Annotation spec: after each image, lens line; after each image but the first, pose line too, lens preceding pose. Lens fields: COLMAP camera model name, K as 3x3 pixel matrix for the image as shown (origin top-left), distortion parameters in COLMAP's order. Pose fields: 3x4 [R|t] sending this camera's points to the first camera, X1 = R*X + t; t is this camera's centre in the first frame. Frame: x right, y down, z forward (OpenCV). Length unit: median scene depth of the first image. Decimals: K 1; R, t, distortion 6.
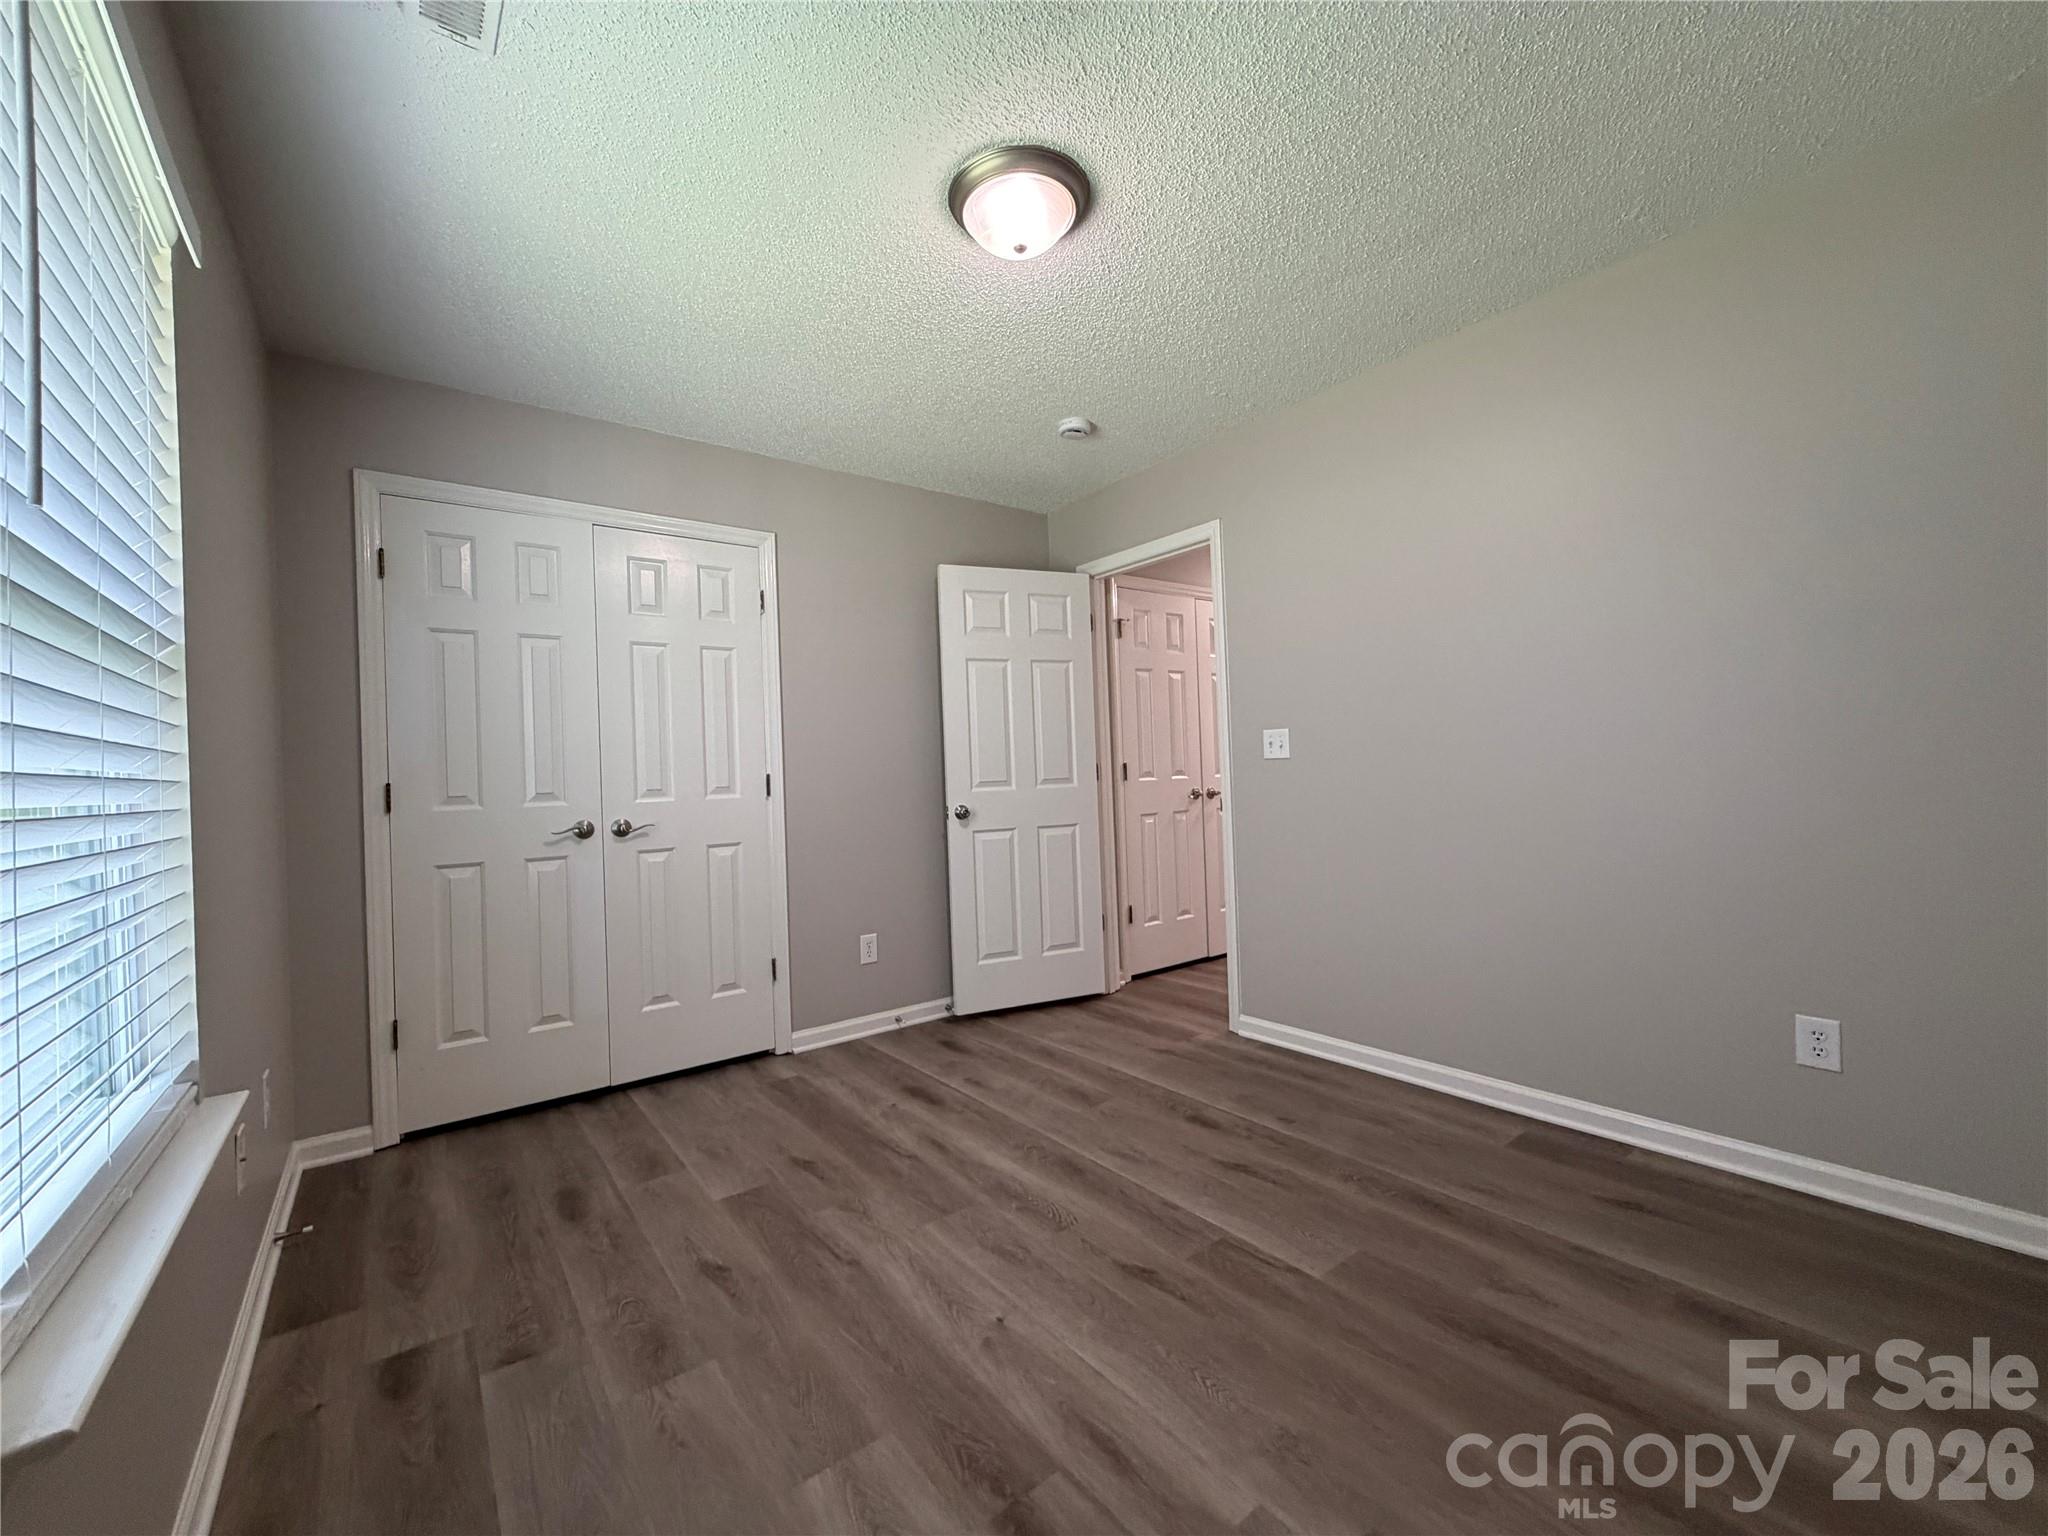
lens RADIAL K [[818.8, 0, 1018.4], [0, 818.8, 766.3], [0, 0, 1]] dist [-0.000265, 0.000017]
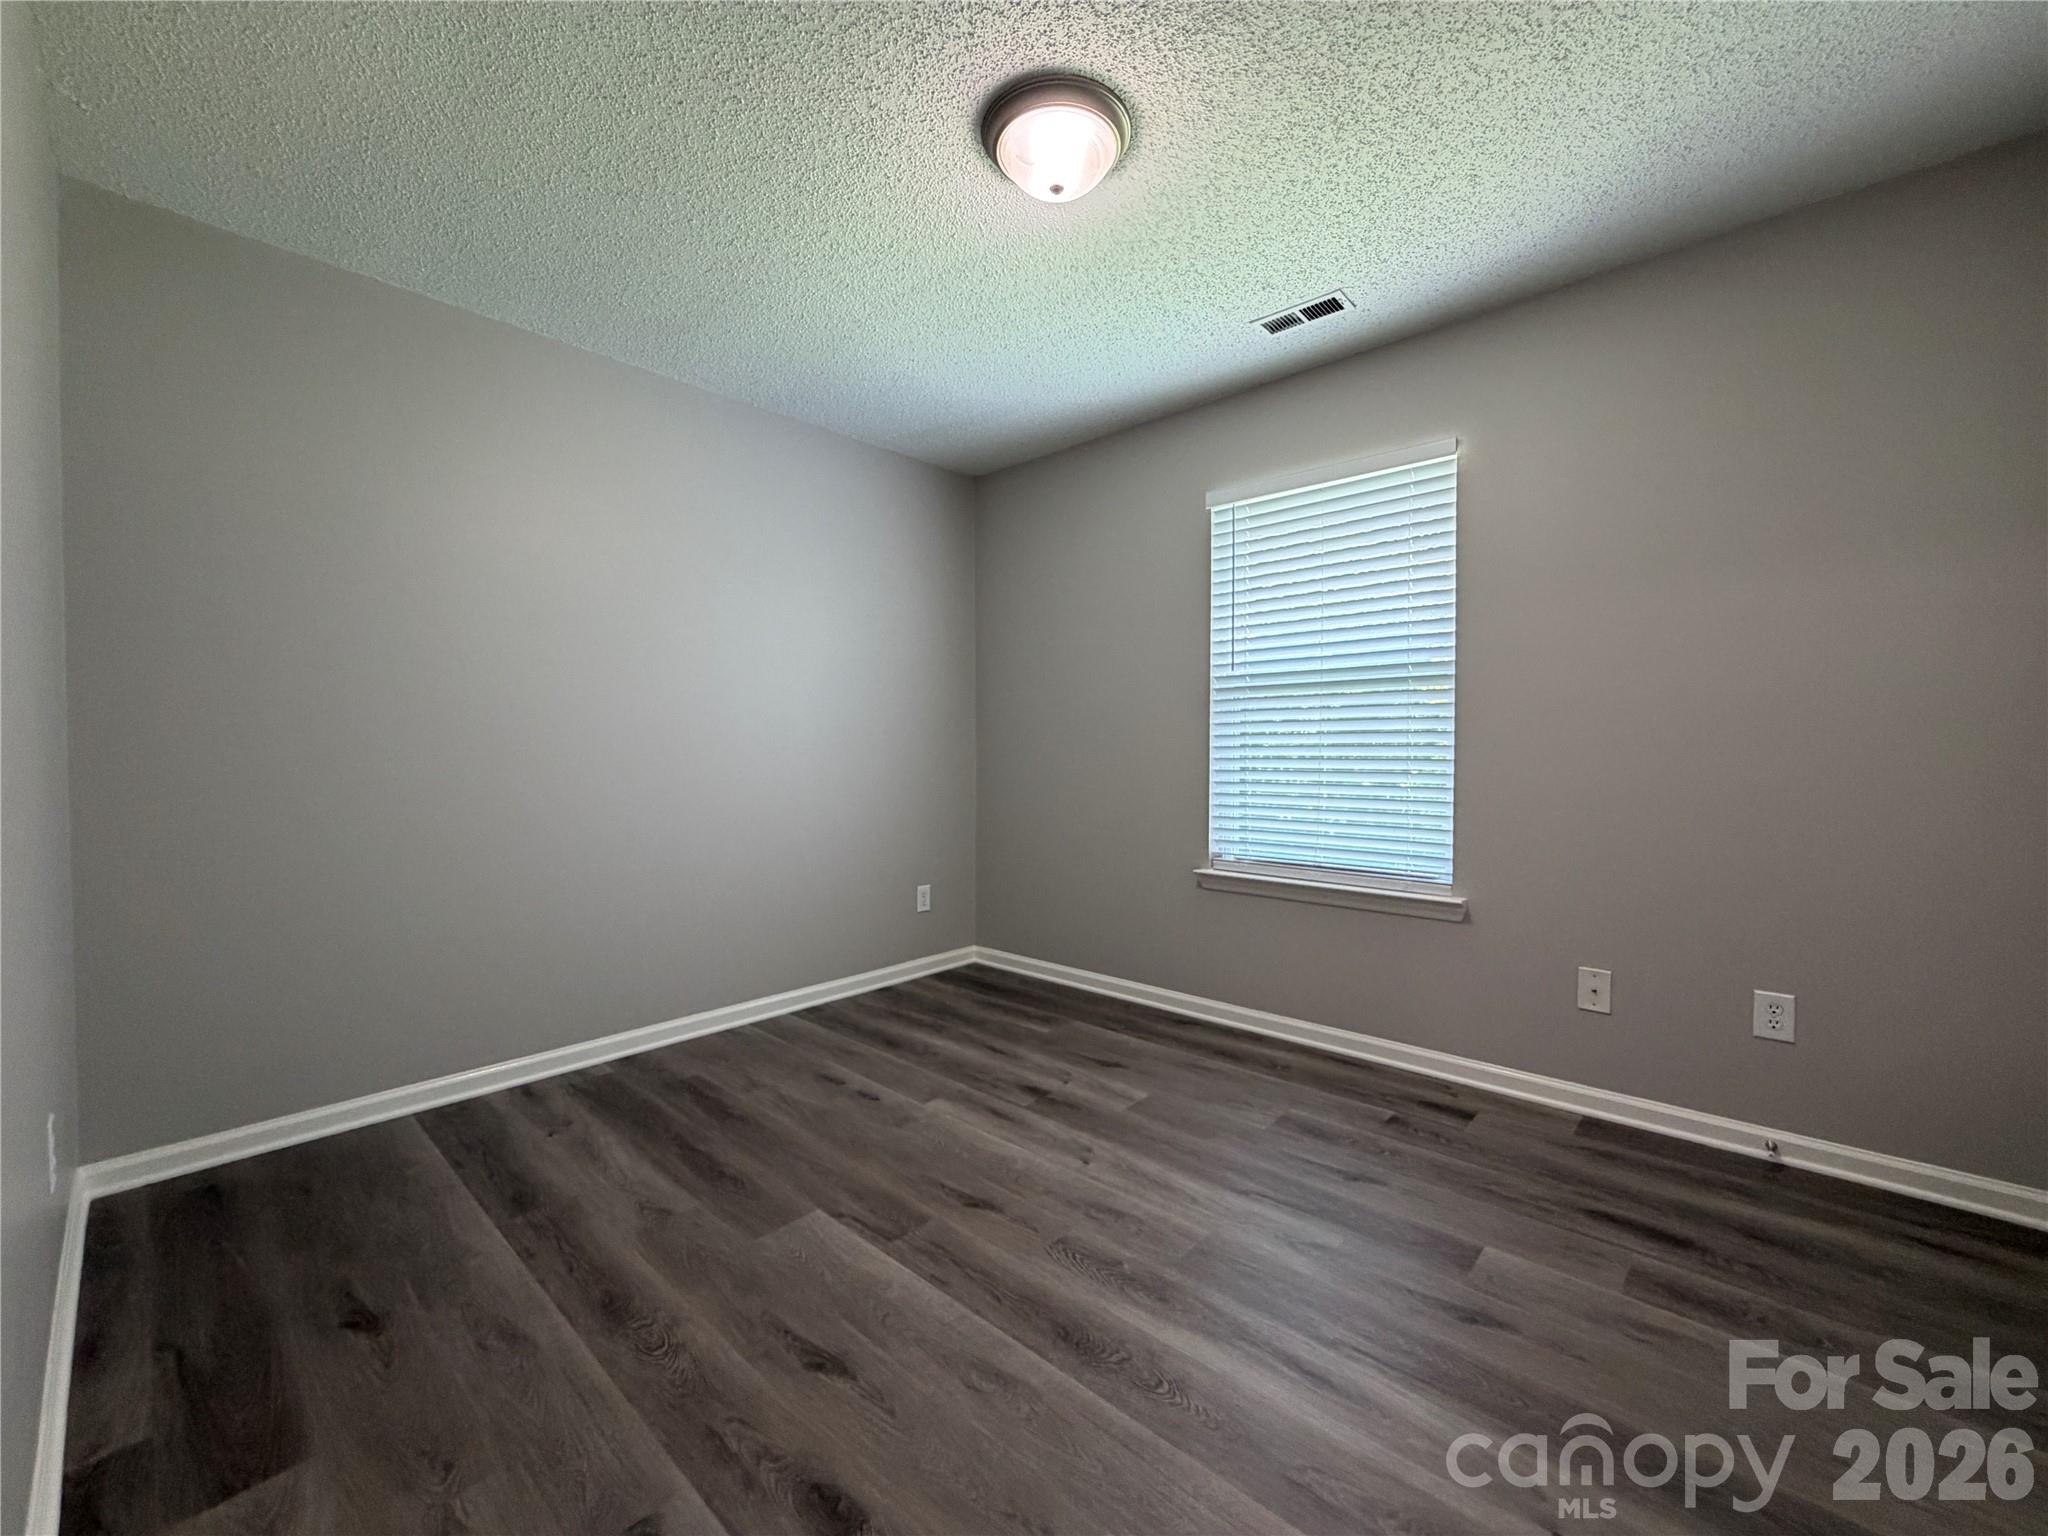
lens RADIAL K [[818.8, 0, 1018.4], [0, 818.8, 766.3], [0, 0, 1]] dist [-0.000265, 0.000017]
pose [[-0.984378, 0.045653, -0.170048, 0.248495], [0.042454, 0.998847, 0.022401, 0.010734], [0.170874, 0.014832, -0.985181, 2.023497]]
